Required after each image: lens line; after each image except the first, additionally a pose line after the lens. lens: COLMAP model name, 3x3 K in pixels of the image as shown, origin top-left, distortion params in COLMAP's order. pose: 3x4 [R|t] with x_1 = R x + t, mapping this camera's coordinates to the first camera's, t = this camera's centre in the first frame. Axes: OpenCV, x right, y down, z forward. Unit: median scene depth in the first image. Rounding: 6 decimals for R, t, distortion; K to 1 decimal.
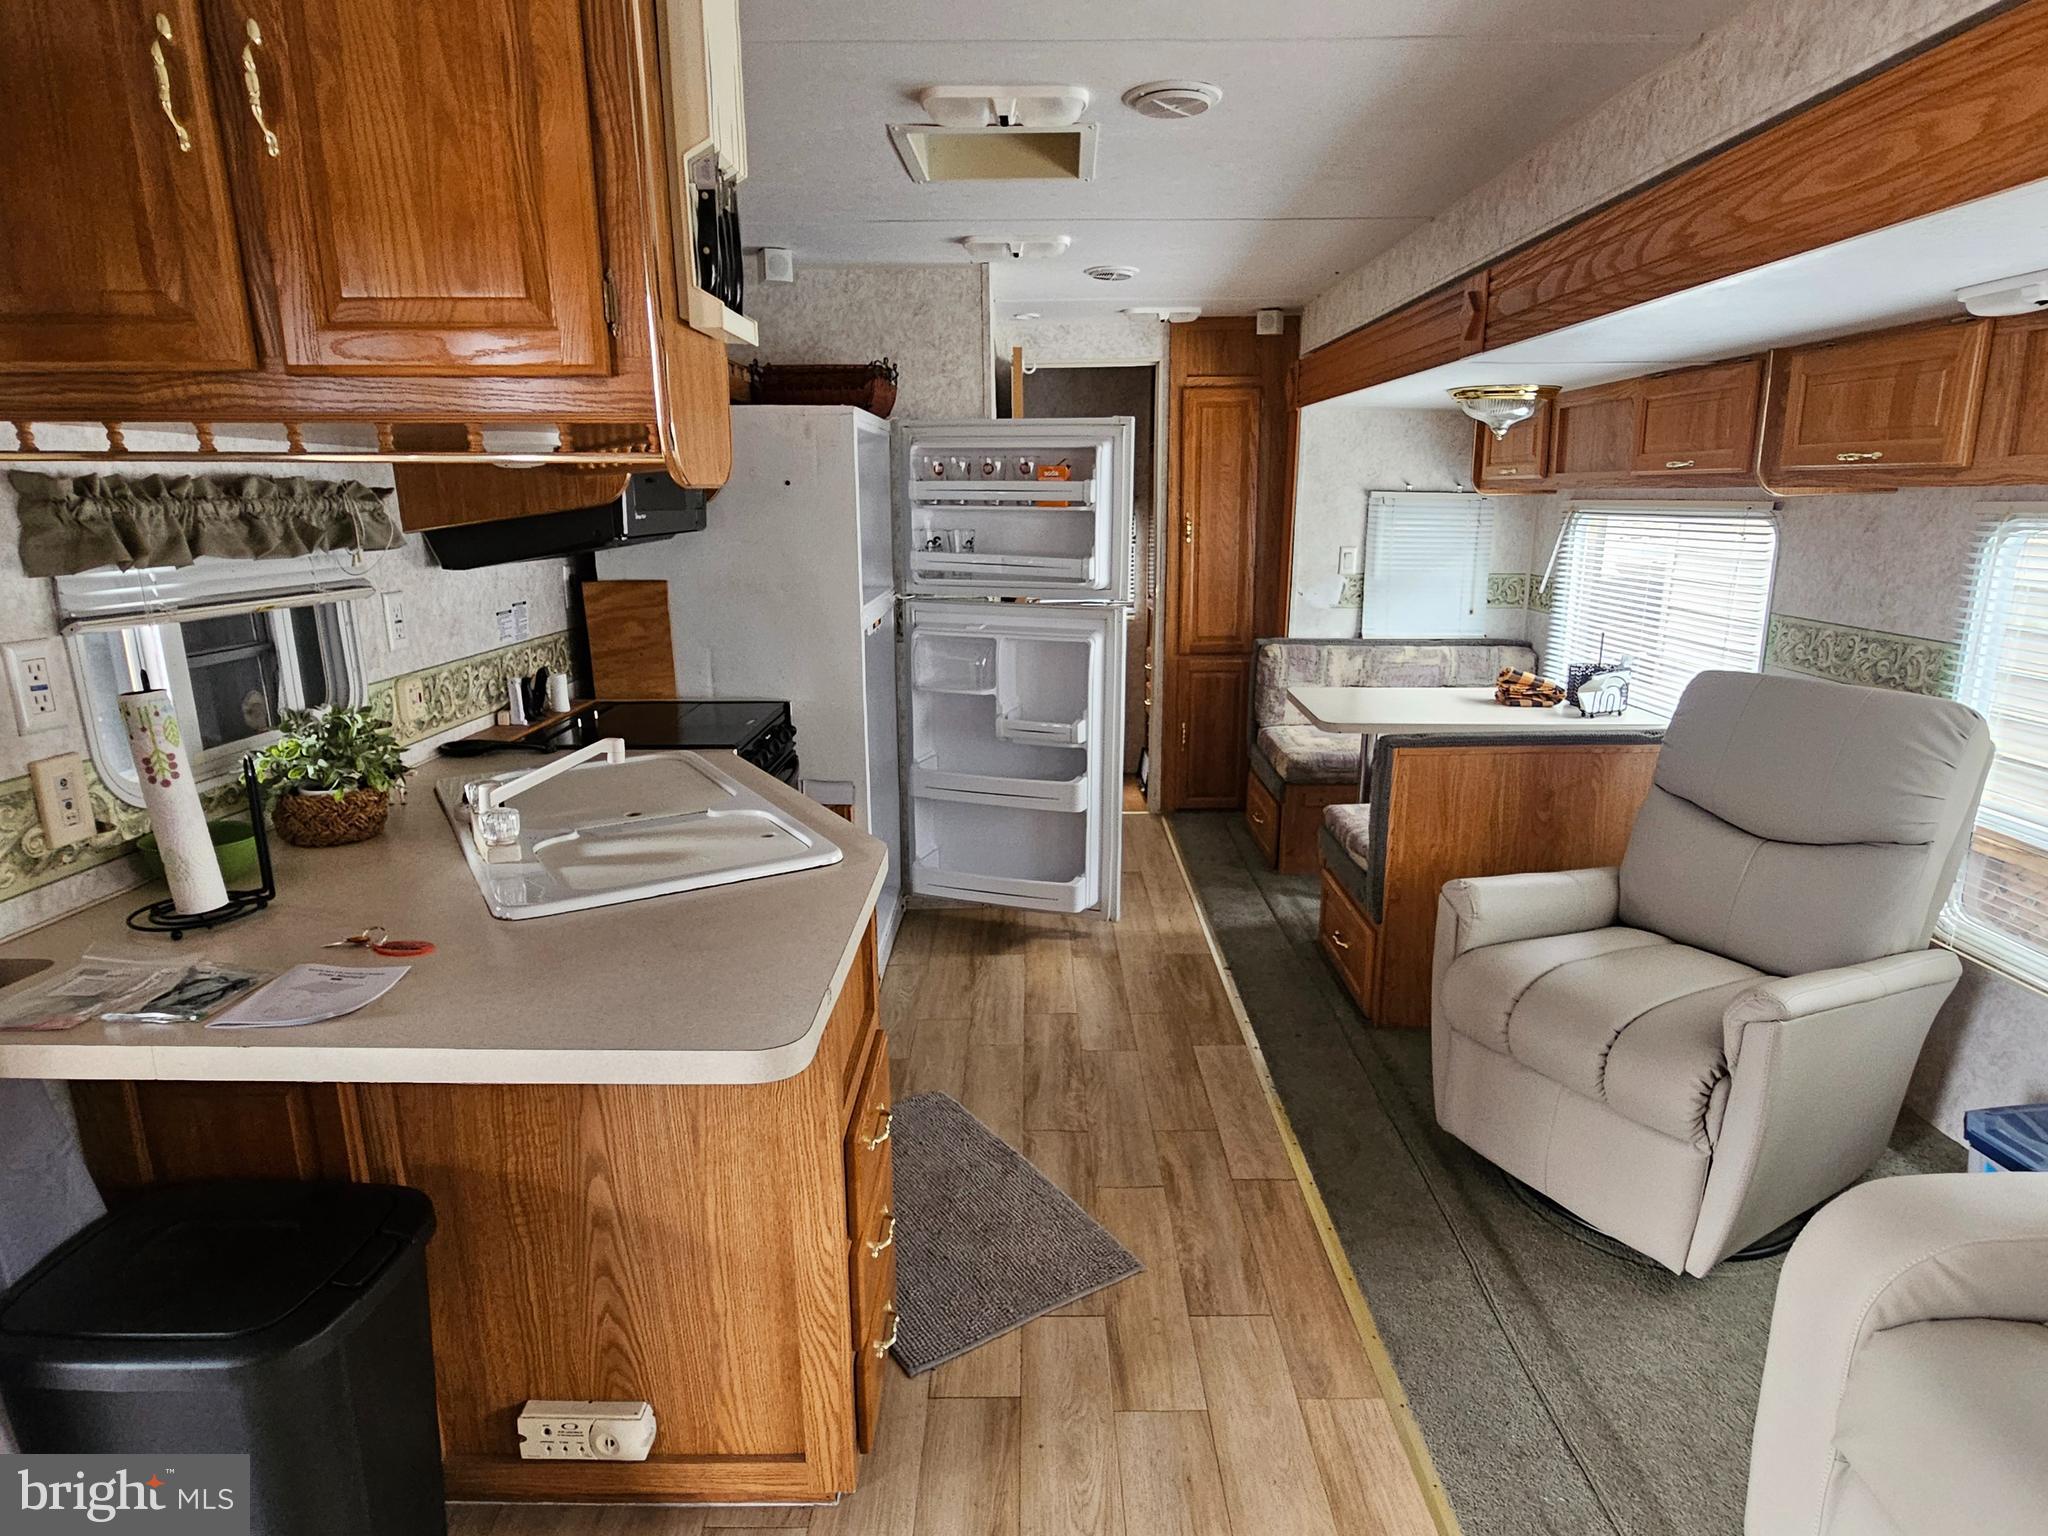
lens RADIAL K [[1132.4, 0, 1035.2], [0, 1132.4, 774.5], [0, 0, 1]] dist [-0.001269, -0.000394]
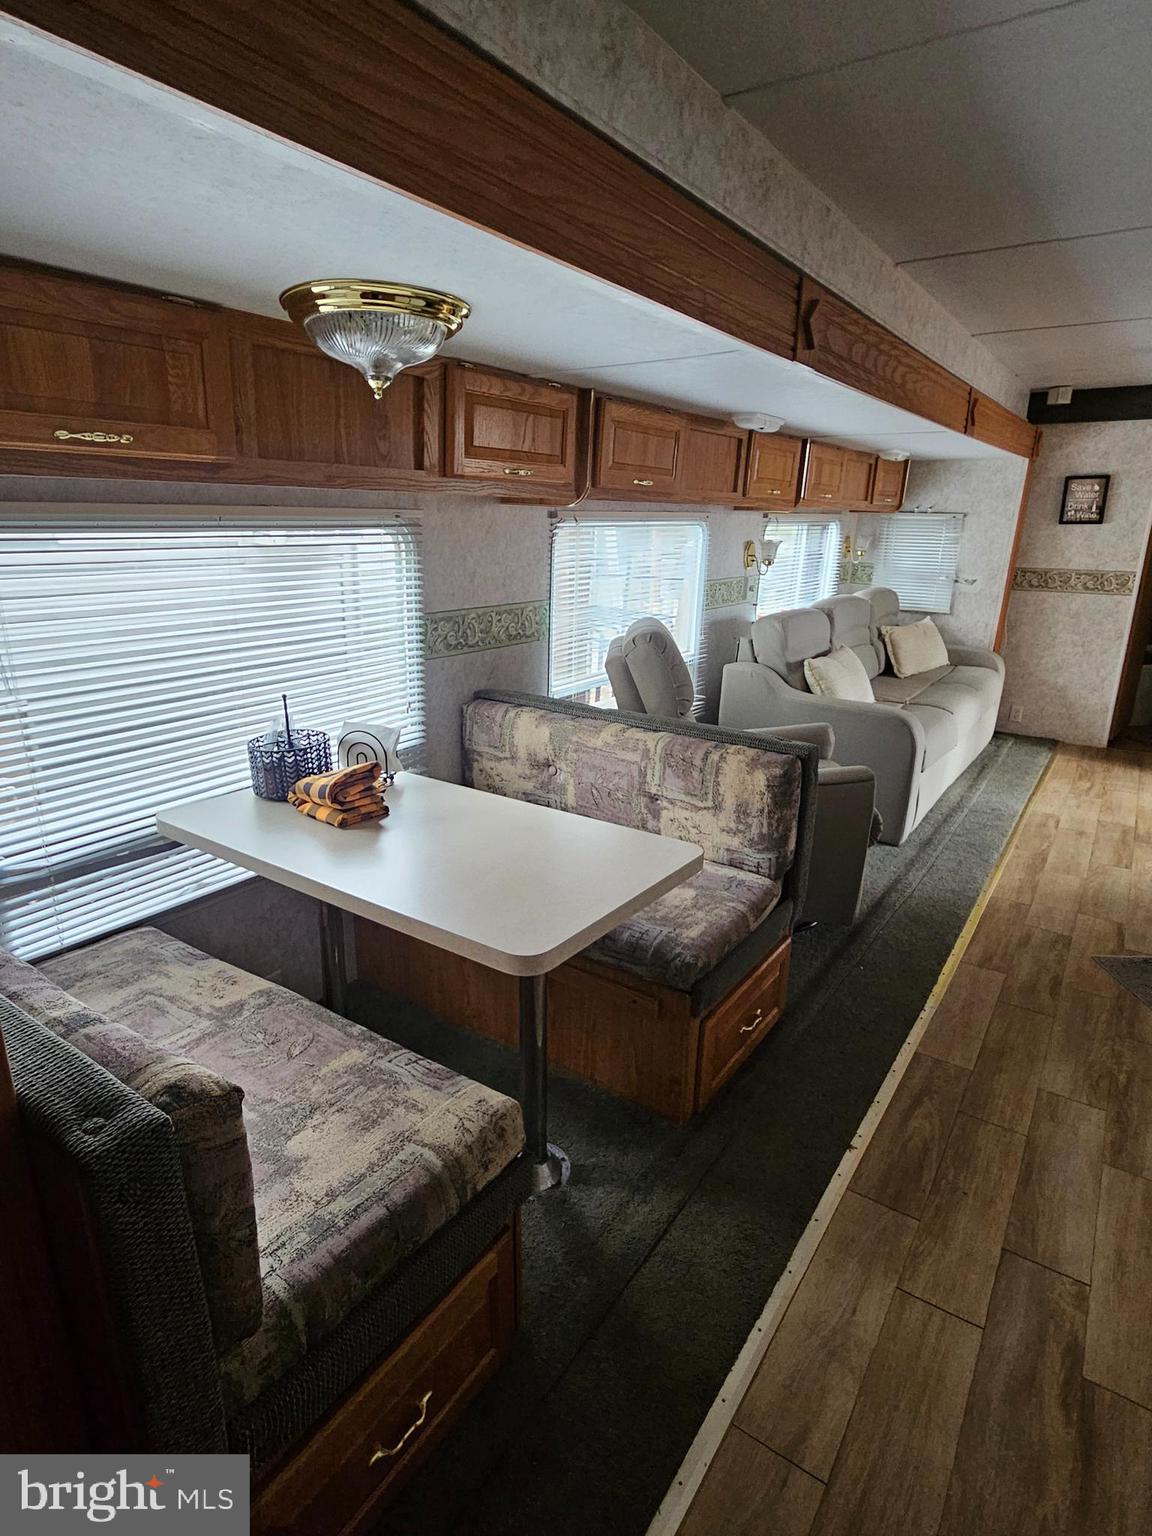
lens RADIAL K [[835.1, 0, 564.4], [0, 835.1, 768.6], [0, 0, 1]] dist [0.000425, 0.001692]
pose [[-0.819023, -0.167297, 0.548829, 0.091868], [0.133295, 0.874895, 0.465608, -0.461076], [-0.558063, 0.454499, -0.694260, 1.936454]]
